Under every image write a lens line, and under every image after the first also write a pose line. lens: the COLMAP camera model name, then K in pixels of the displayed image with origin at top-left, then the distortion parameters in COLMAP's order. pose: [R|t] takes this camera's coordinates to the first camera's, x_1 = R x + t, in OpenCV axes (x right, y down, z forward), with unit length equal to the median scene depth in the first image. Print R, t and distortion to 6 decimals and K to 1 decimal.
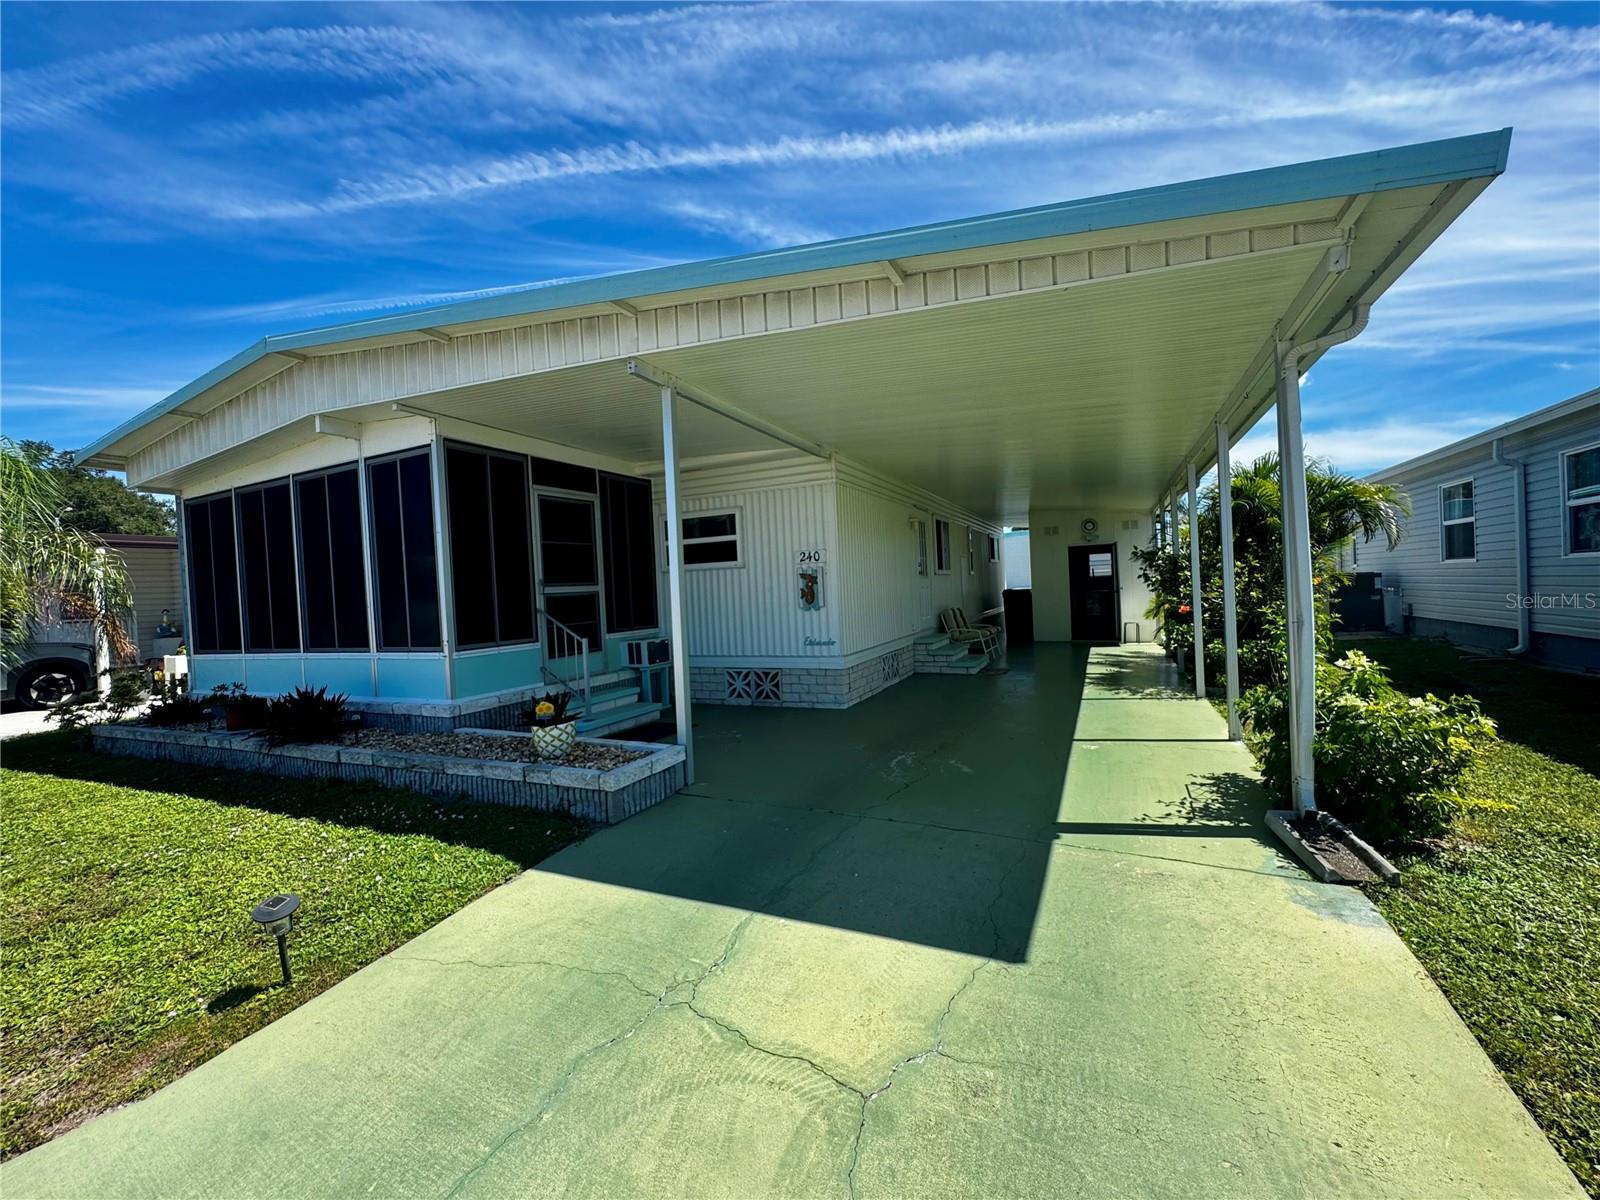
lens RADIAL K [[640.7, 0, 798.8], [0, 640.7, 596.6], [0, 0, 1]] dist [-0.004240, 0.000510]
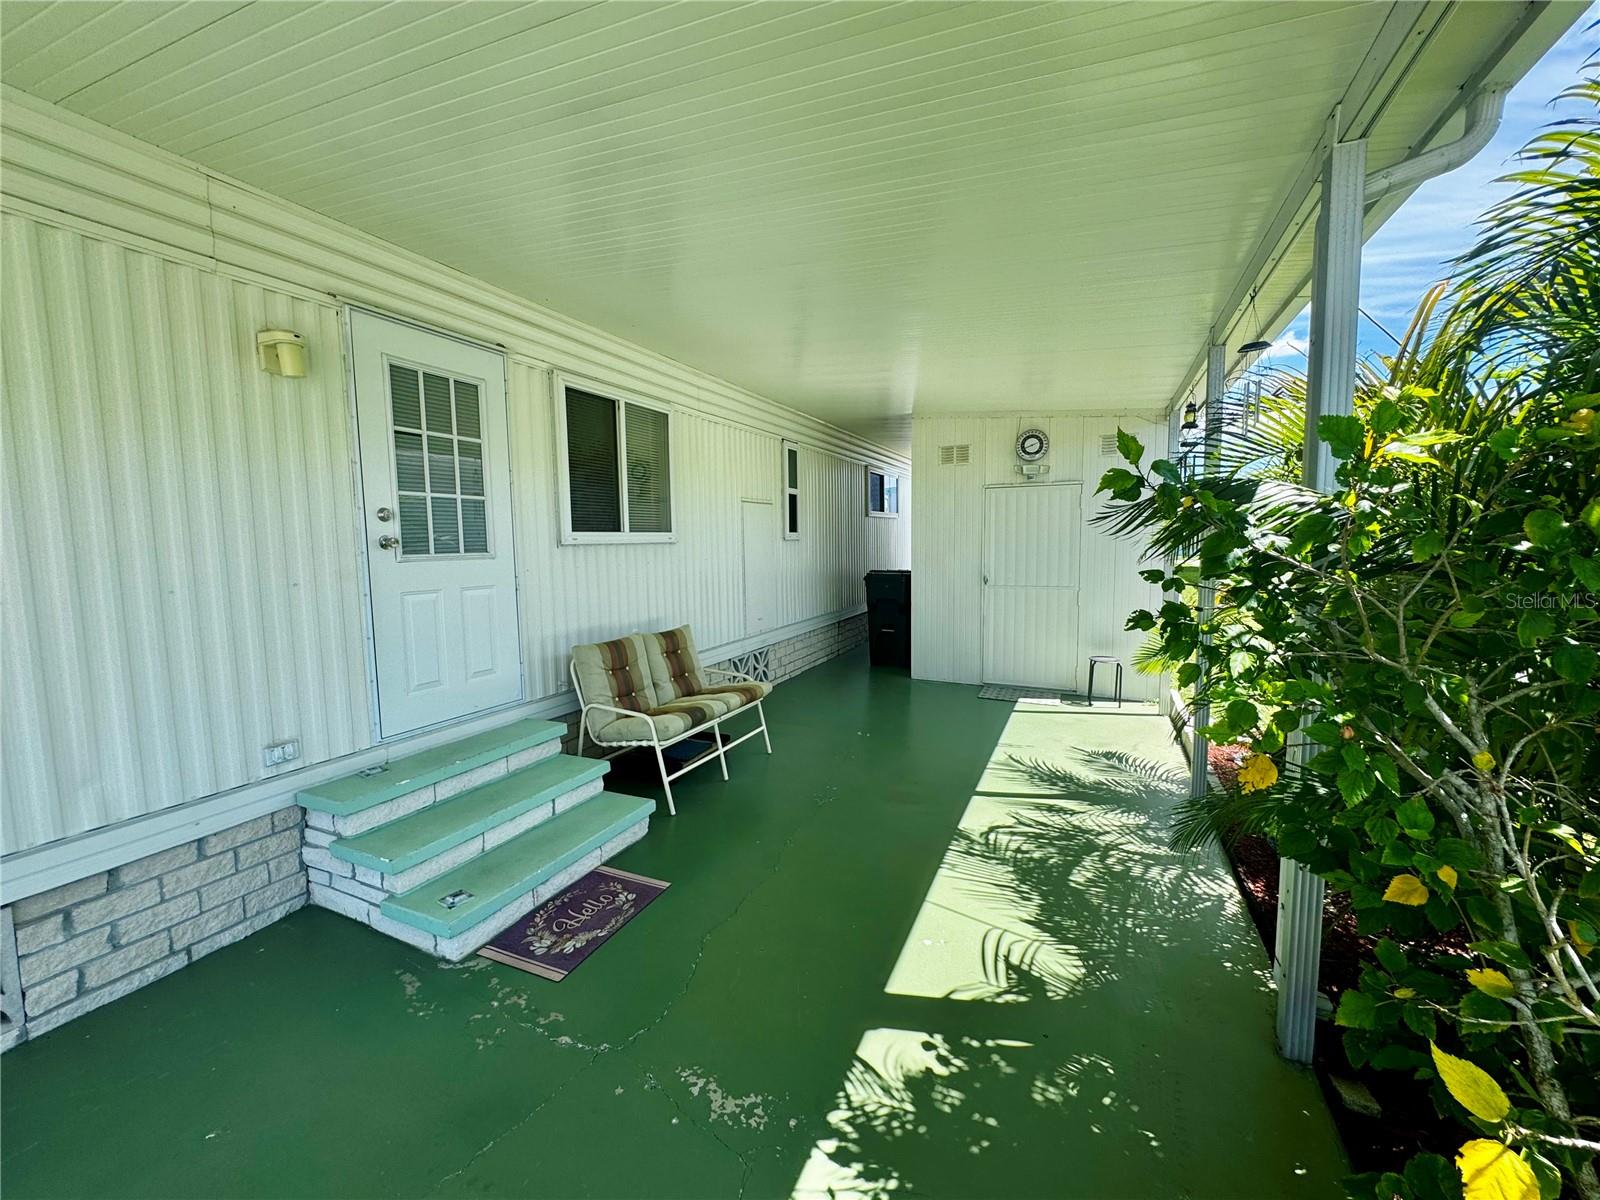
lens RADIAL K [[640.7, 0, 793.6], [0, 640.7, 597.7], [0, 0, 1]] dist [-0.004240, 0.000510]
pose [[0.999460, 0.029766, 0.013916, 0.558559], [-0.030773, 0.996411, 0.078861, -0.061980], [-0.011519, -0.079246, 0.996789, 1.061686]]
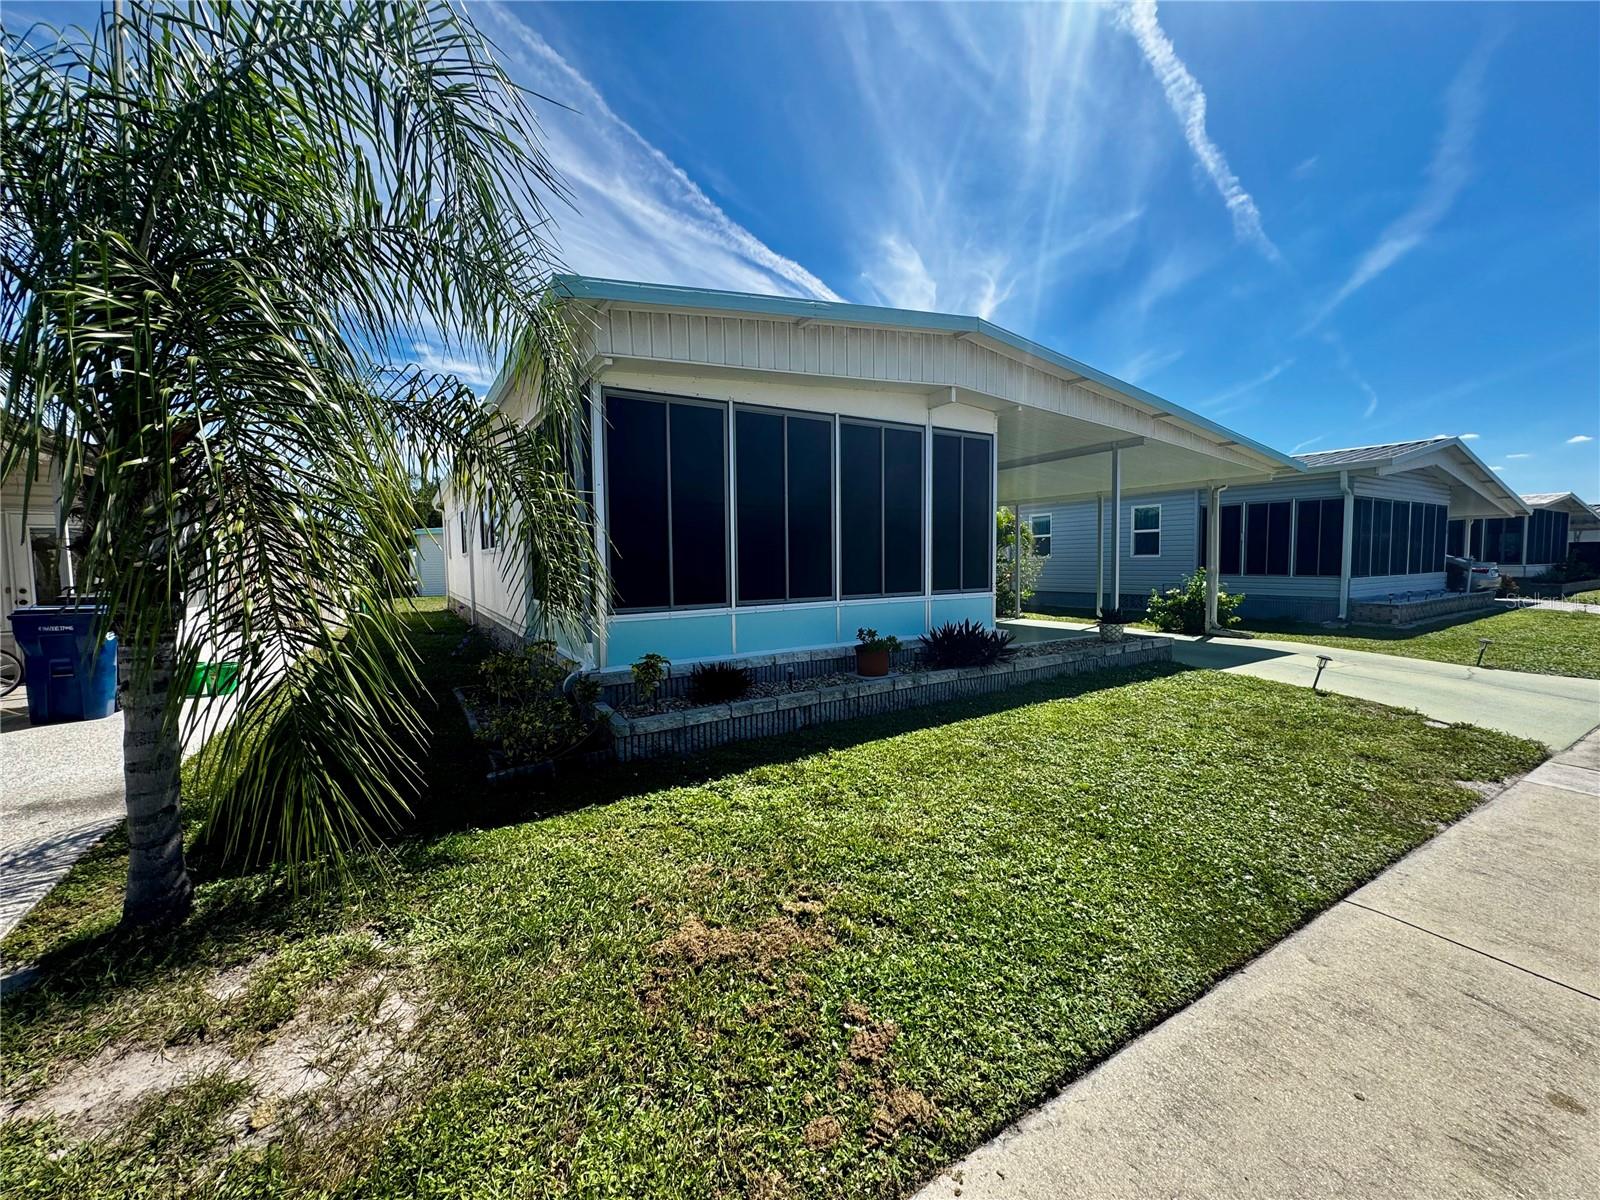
lens RADIAL K [[640.7, 0, 789.5], [0, 640.7, 614.2], [0, 0, 1]] dist [-0.004240, 0.000510]
pose [[0.539638, -0.031412, 0.841311, -1.594406], [-0.005307, 0.999157, 0.040710, 0.066539], [-0.841880, -0.026434, 0.539016, 0.521122]]
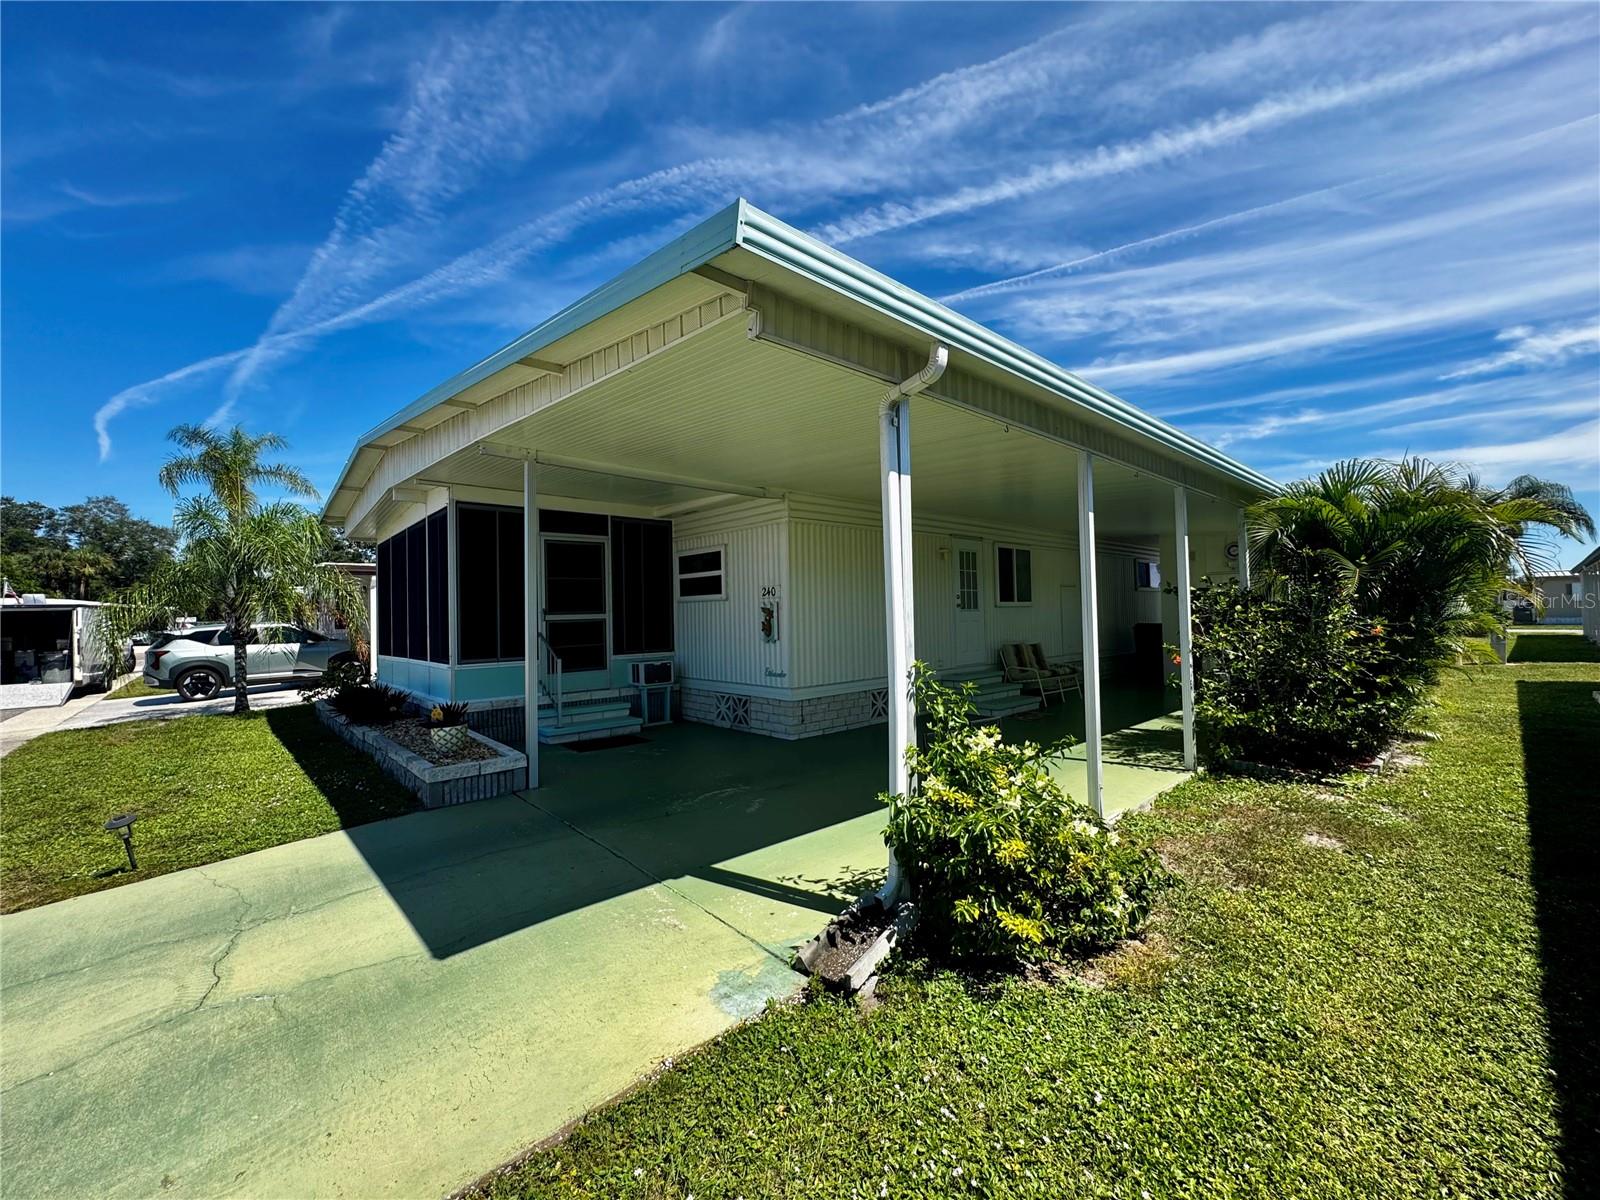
lens RADIAL K [[640.7, 0, 801.1], [0, 640.7, 595.6], [0, 0, 1]] dist [-0.004240, 0.000510]
pose [[0.925788, 0.015678, -0.377718, 0.499943], [-0.026860, 0.999342, -0.024354, -0.033949], [0.377087, 0.032693, 0.925600, 0.047204]]
